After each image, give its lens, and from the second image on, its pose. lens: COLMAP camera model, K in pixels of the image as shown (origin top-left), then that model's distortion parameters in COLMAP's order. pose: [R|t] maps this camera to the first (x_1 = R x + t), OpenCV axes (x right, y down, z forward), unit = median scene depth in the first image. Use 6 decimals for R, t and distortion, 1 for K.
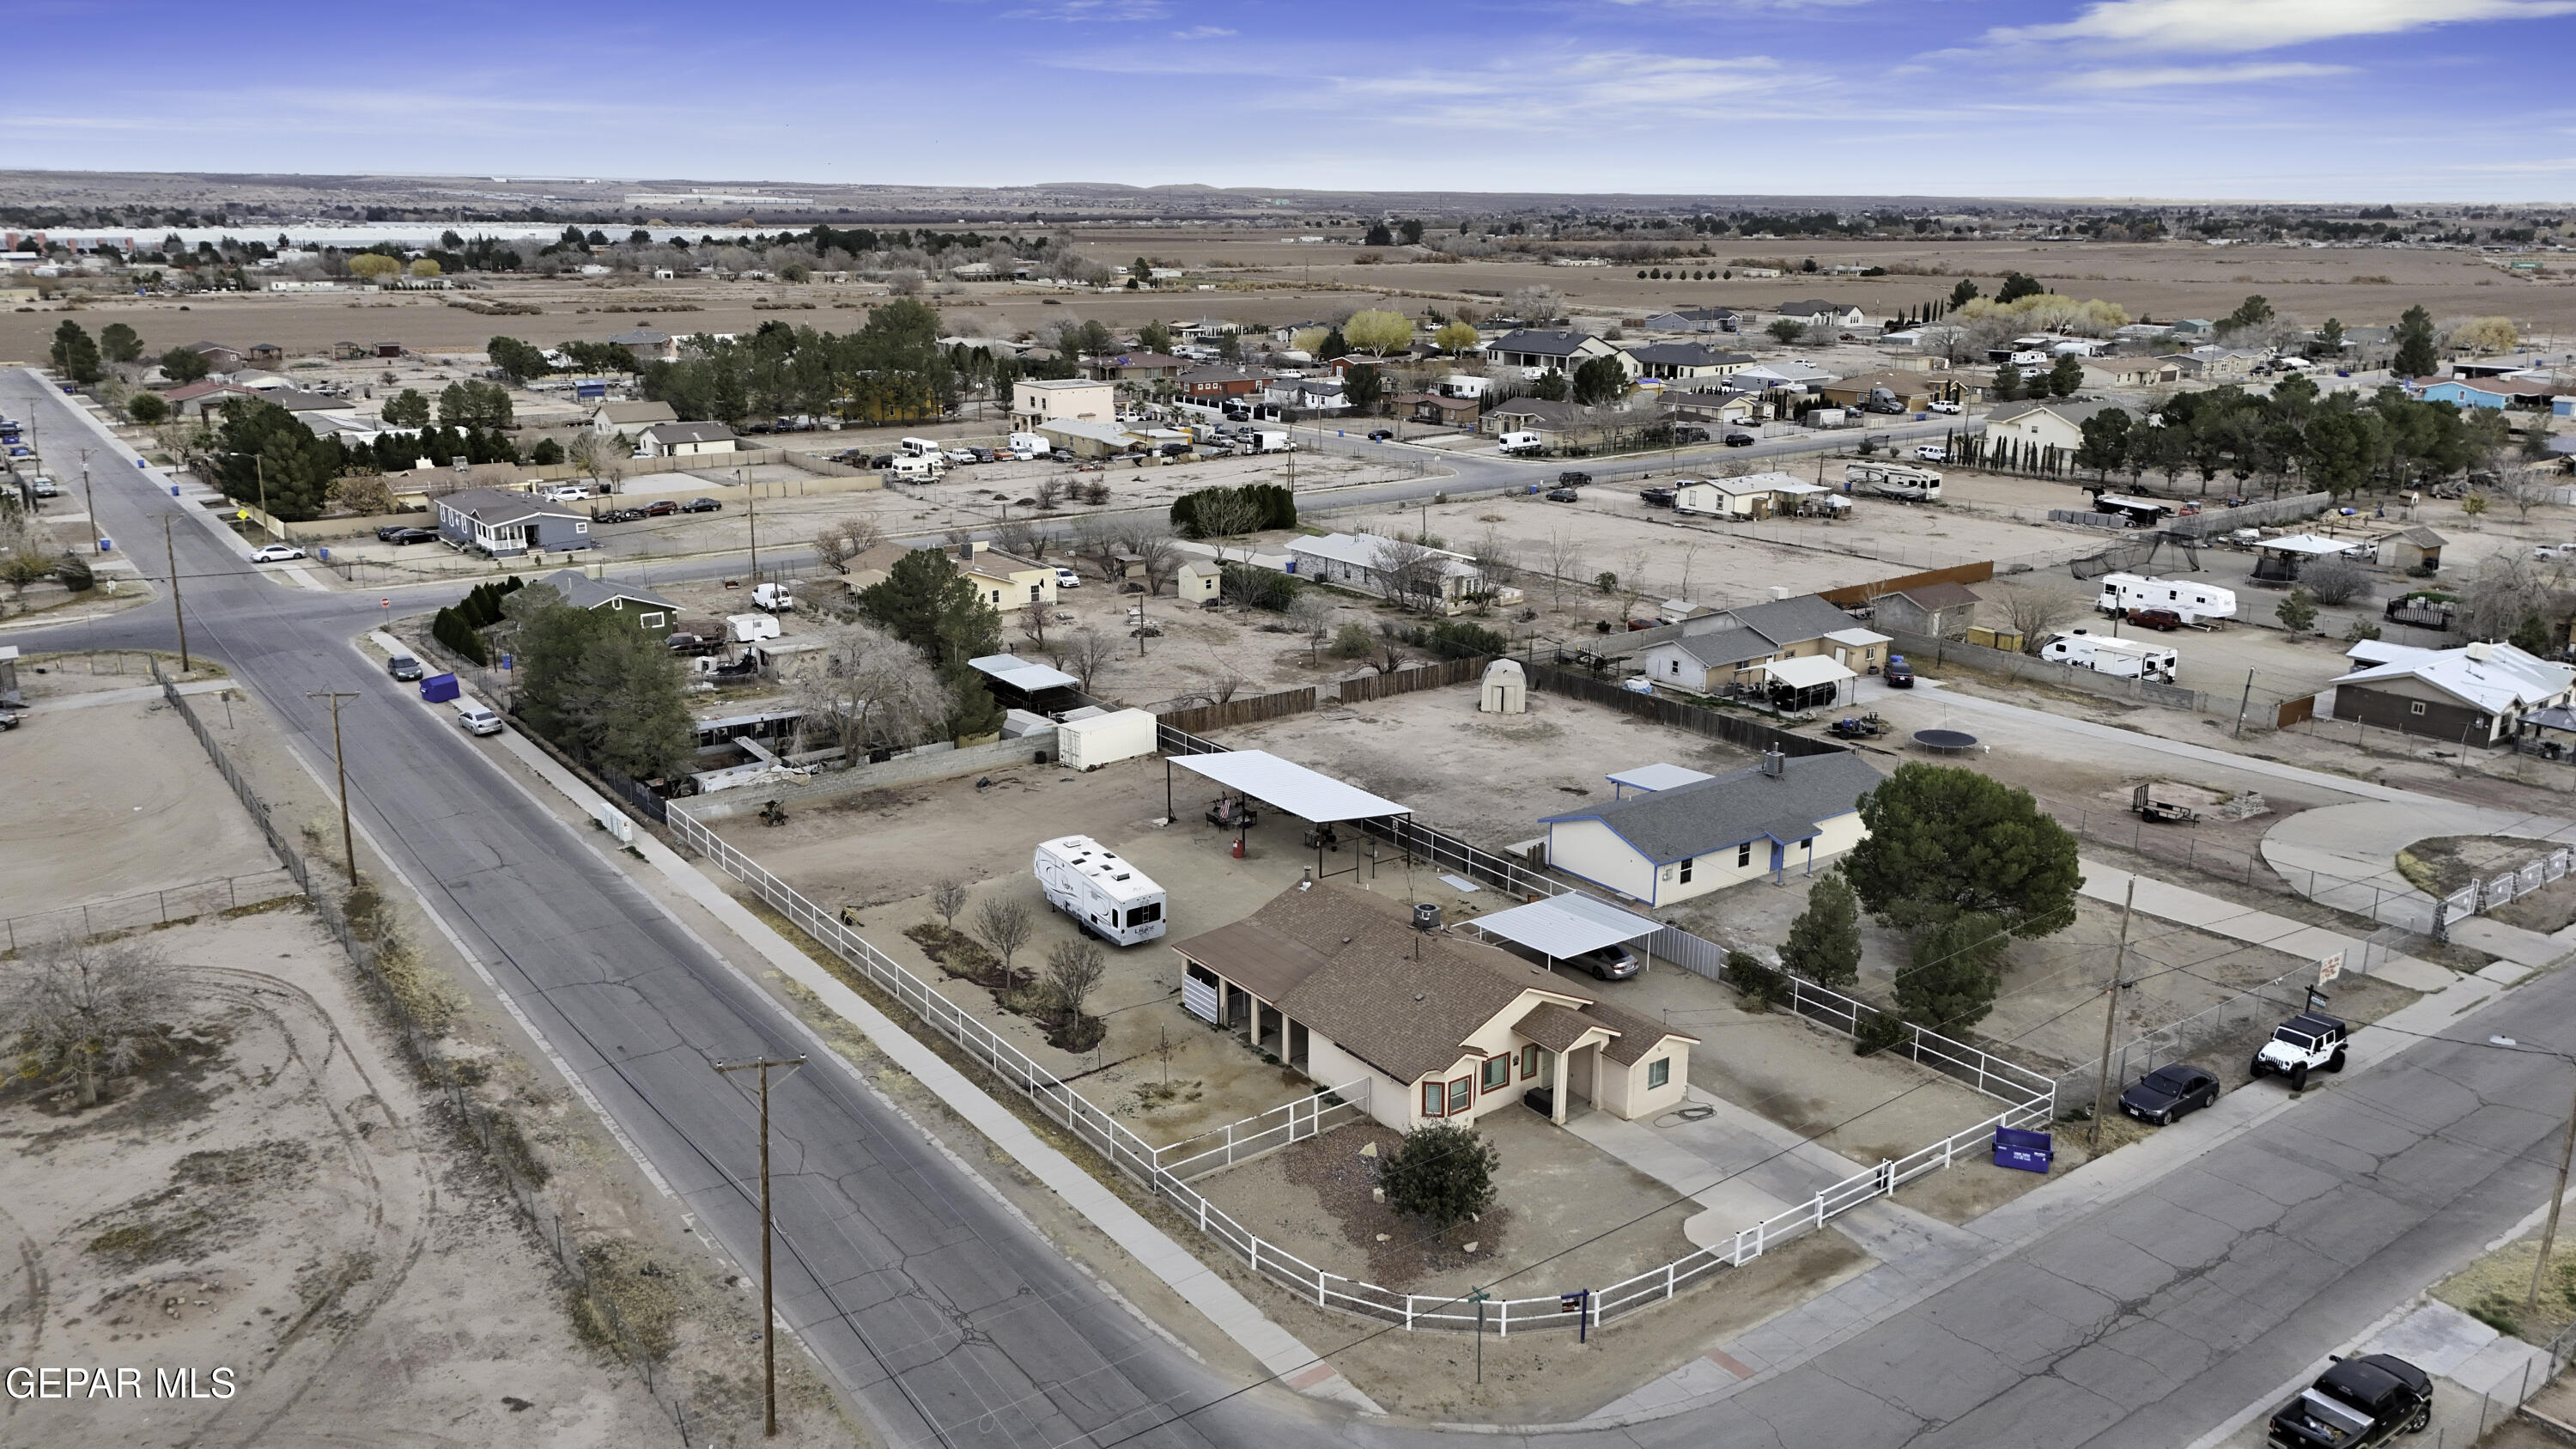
lens RADIAL K [[1886.1, 0, 1291.2], [0, 1886.1, 722.9], [0, 0, 1]] dist [0.086663, -0.082748]
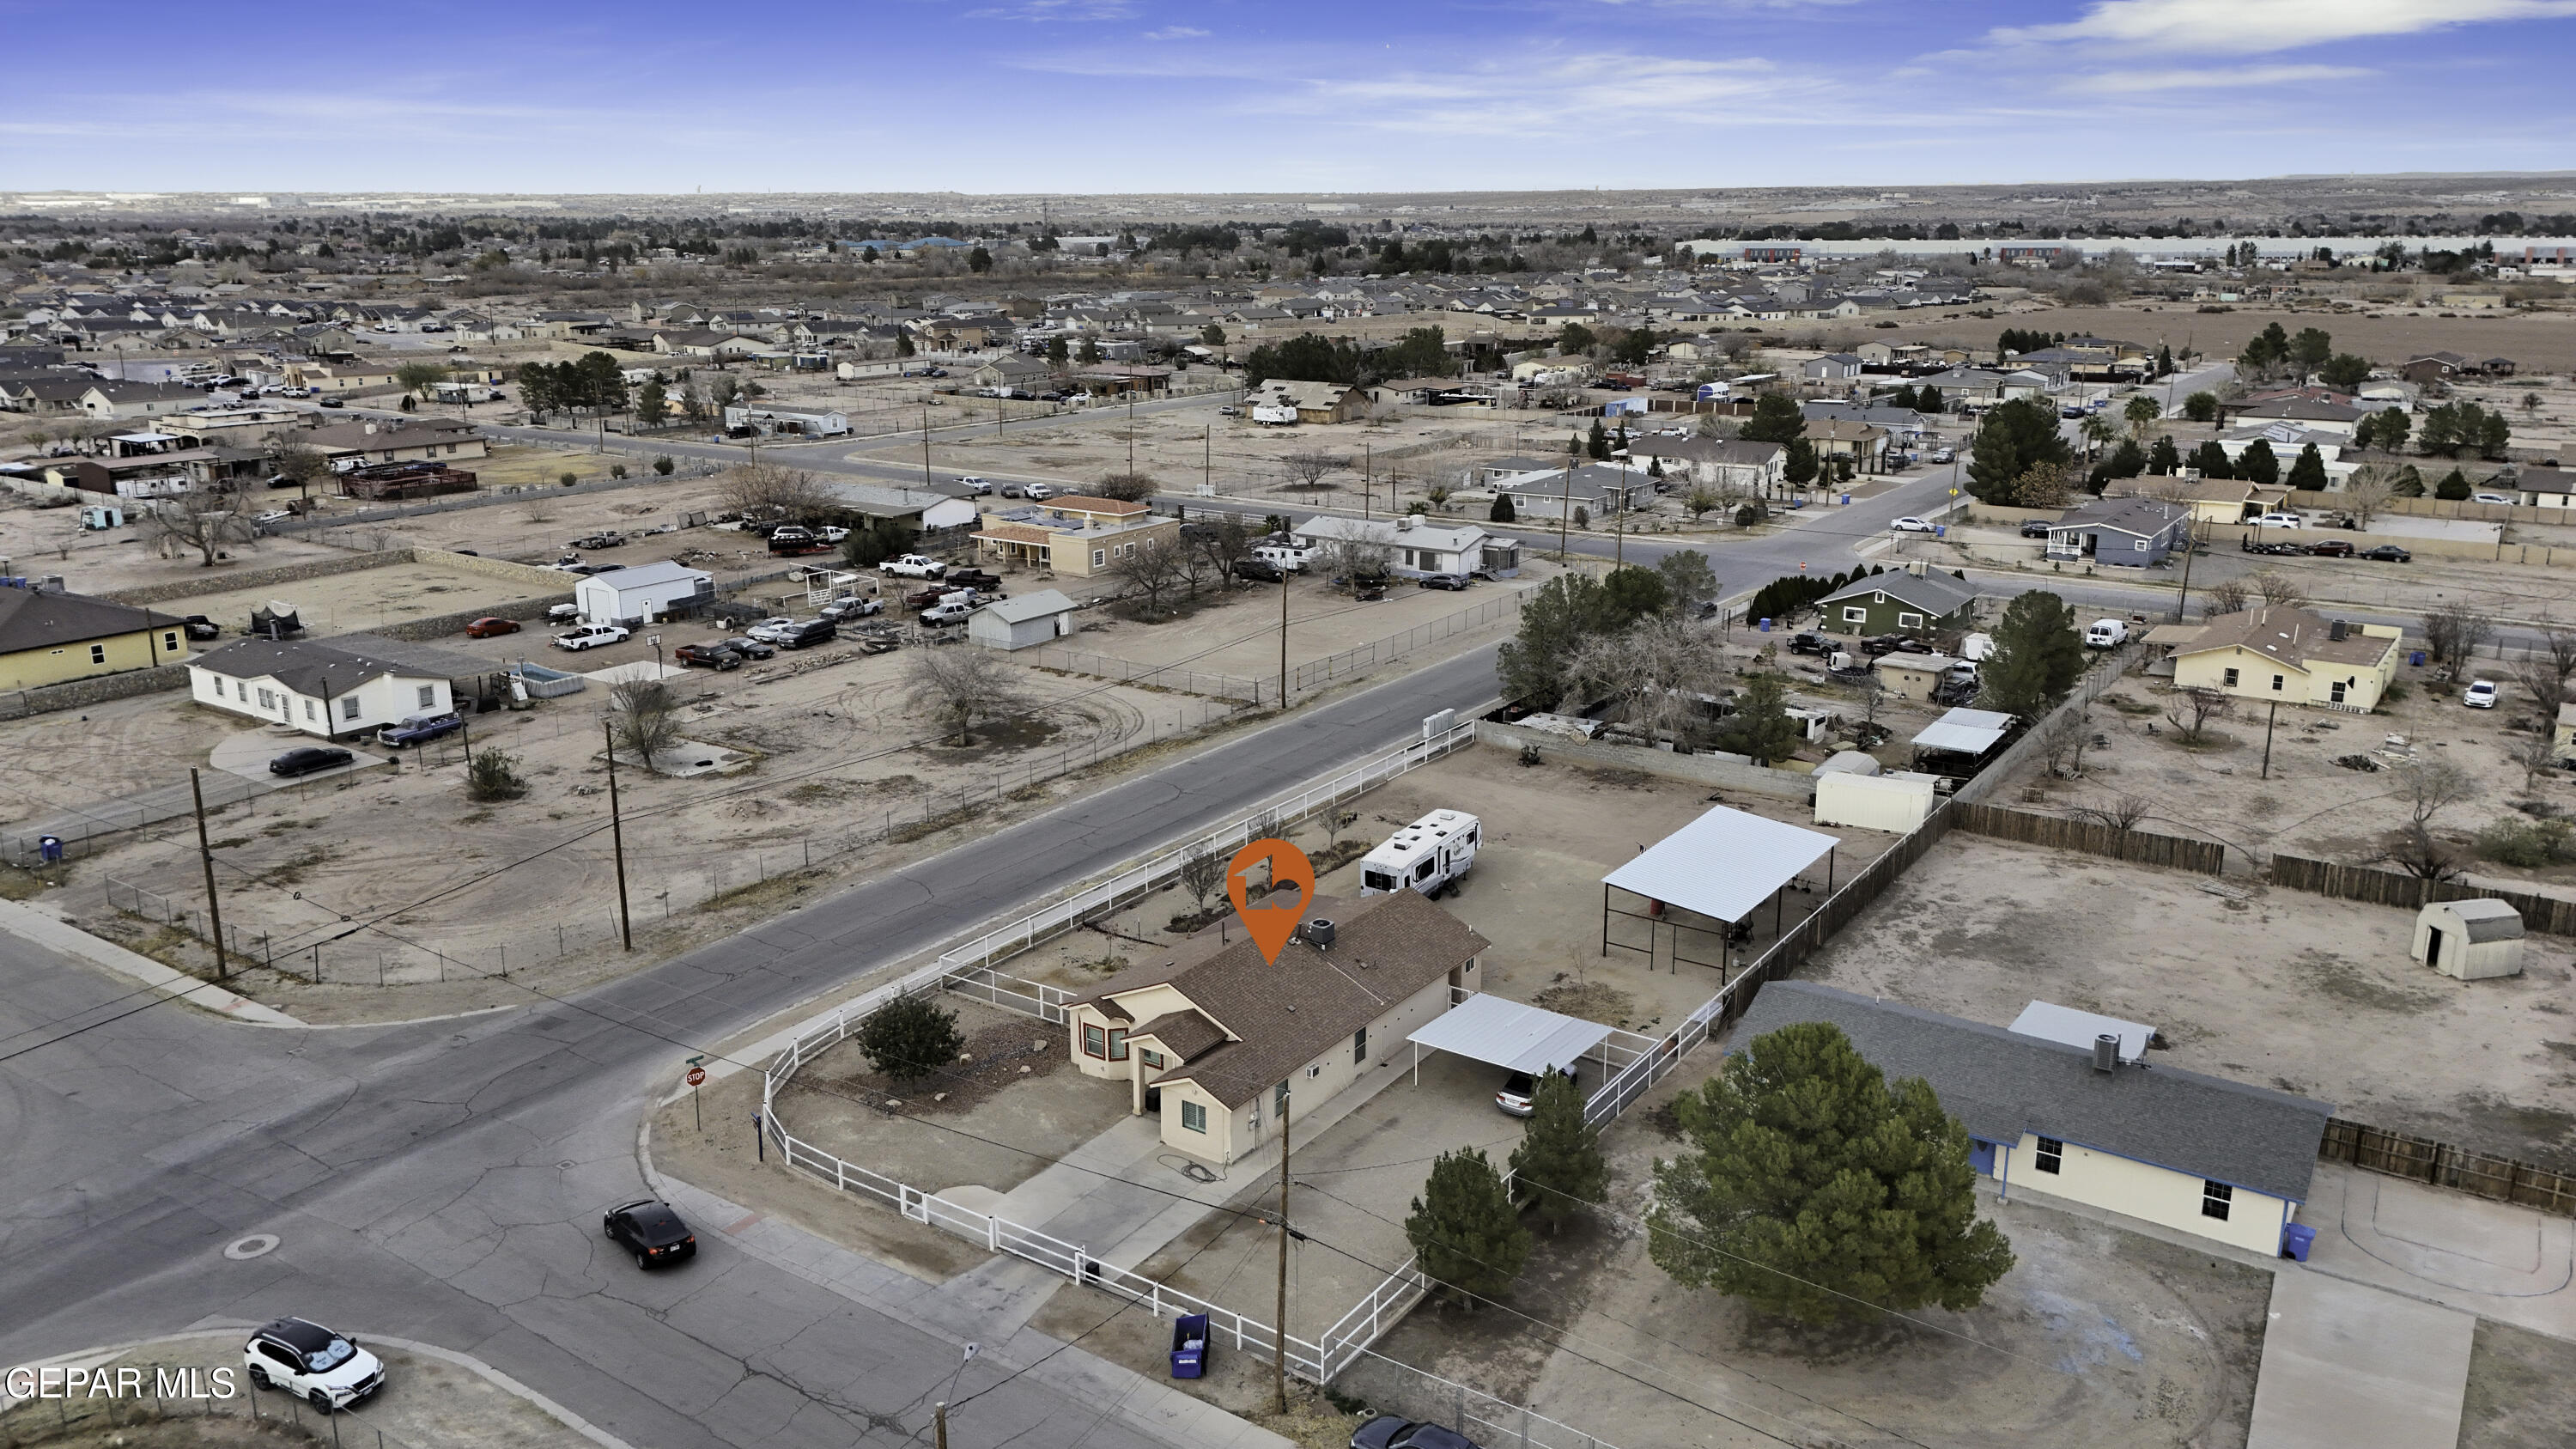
lens RADIAL K [[1886.1, 0, 1283.9], [0, 1886.1, 721.4], [0, 0, 1]] dist [0.086663, -0.082748]
pose [[0.328515, 0.243817, -0.912486, 0.881085], [-0.247570, 0.954556, 0.165928, -0.153520], [0.911475, 0.171394, 0.373948, 0.540809]]
